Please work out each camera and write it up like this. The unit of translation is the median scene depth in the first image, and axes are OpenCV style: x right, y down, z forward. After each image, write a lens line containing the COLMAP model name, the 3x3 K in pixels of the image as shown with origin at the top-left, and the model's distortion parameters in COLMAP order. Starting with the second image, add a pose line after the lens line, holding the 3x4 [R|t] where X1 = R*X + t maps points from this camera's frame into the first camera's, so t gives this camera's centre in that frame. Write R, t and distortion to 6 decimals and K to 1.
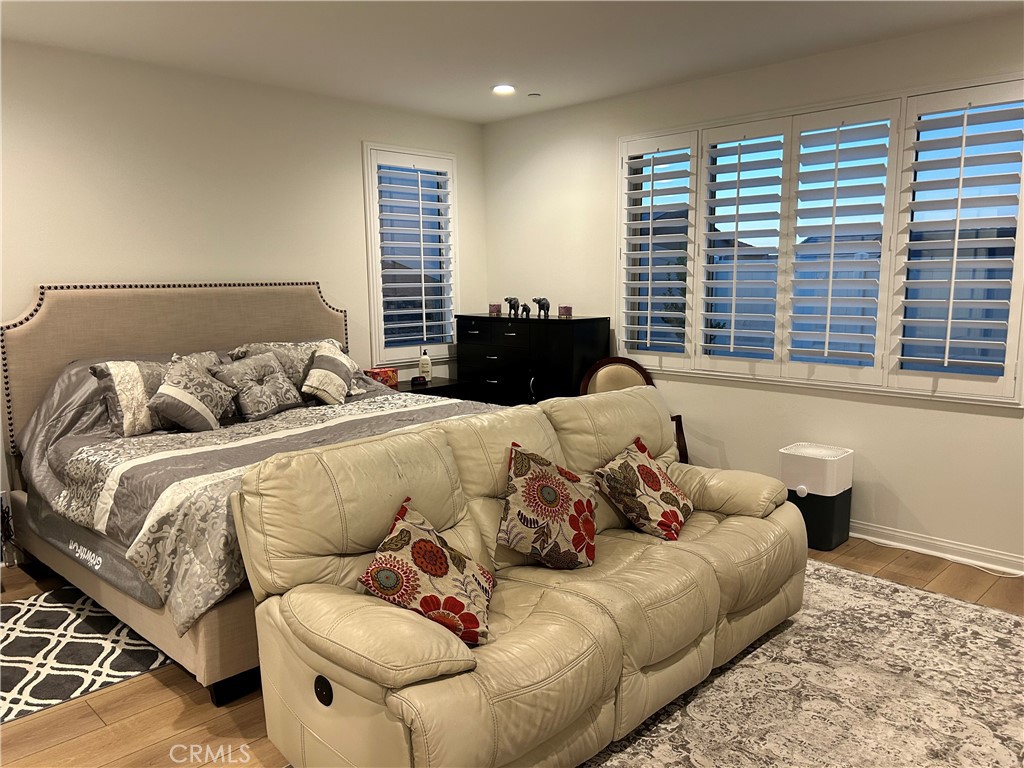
lens RADIAL K [[769.7, 0, 512.0], [0, 769.7, 384.0], [0, 0, 1]] dist [0.042393, -0.006757]
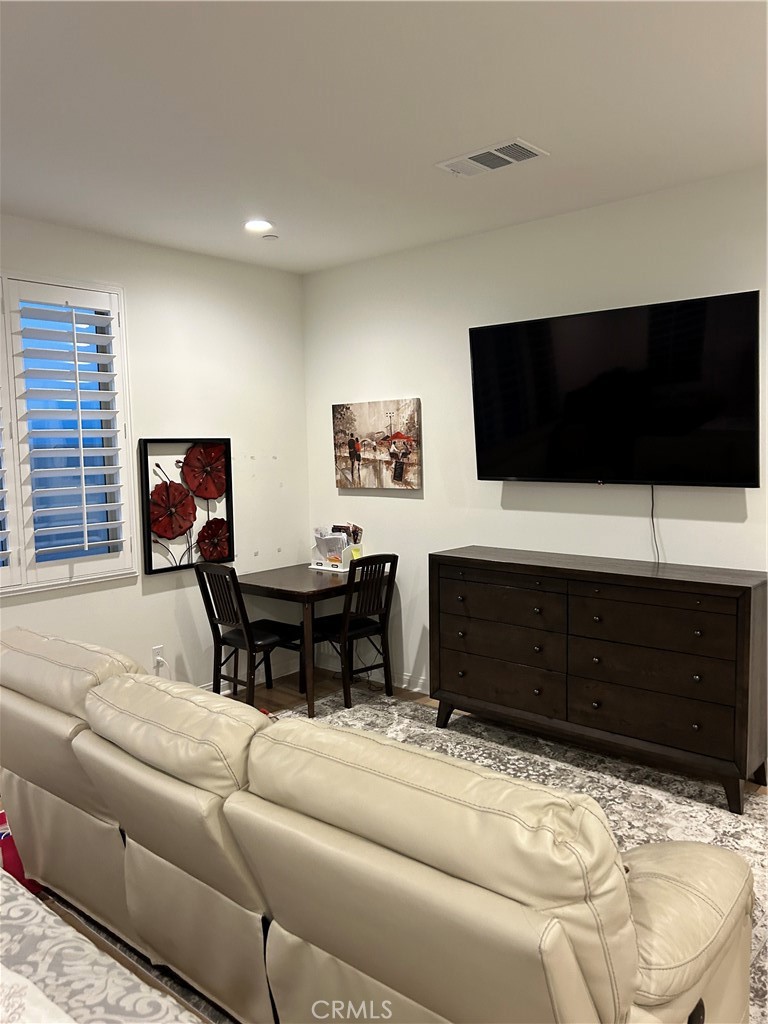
lens RADIAL K [[792.4, 0, 384.0], [0, 792.4, 512.0], [0, 0, 1]] dist [0.057598, -0.071929]
pose [[-0.068994, -0.083649, 0.994104, -0.483013], [0.159849, 0.982677, 0.093781, -0.101319], [-0.984727, 0.165377, -0.054427, 0.614852]]
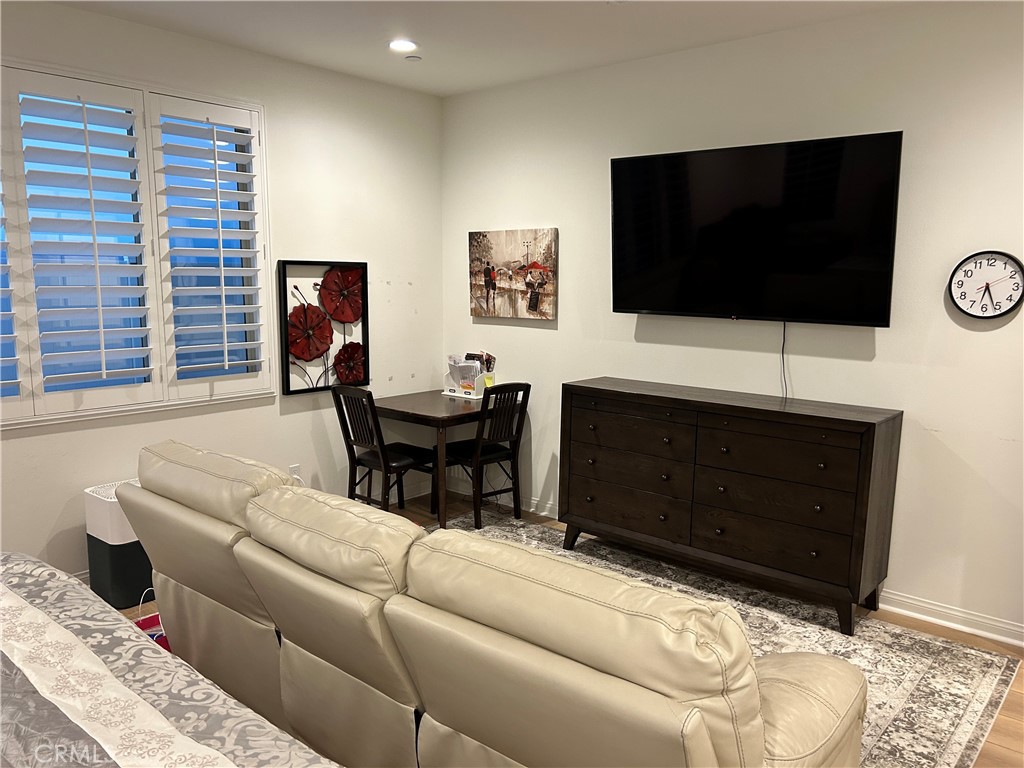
lens RADIAL K [[792.4, 0, 512.6], [0, 792.4, 404.2], [0, 0, 1]] dist [0.057598, -0.071929]
pose [[-0.077966, -0.162534, 0.983618, -0.503259], [0.128498, 0.976753, 0.171585, -0.104157], [-0.988640, 0.139771, -0.055268, 0.637034]]
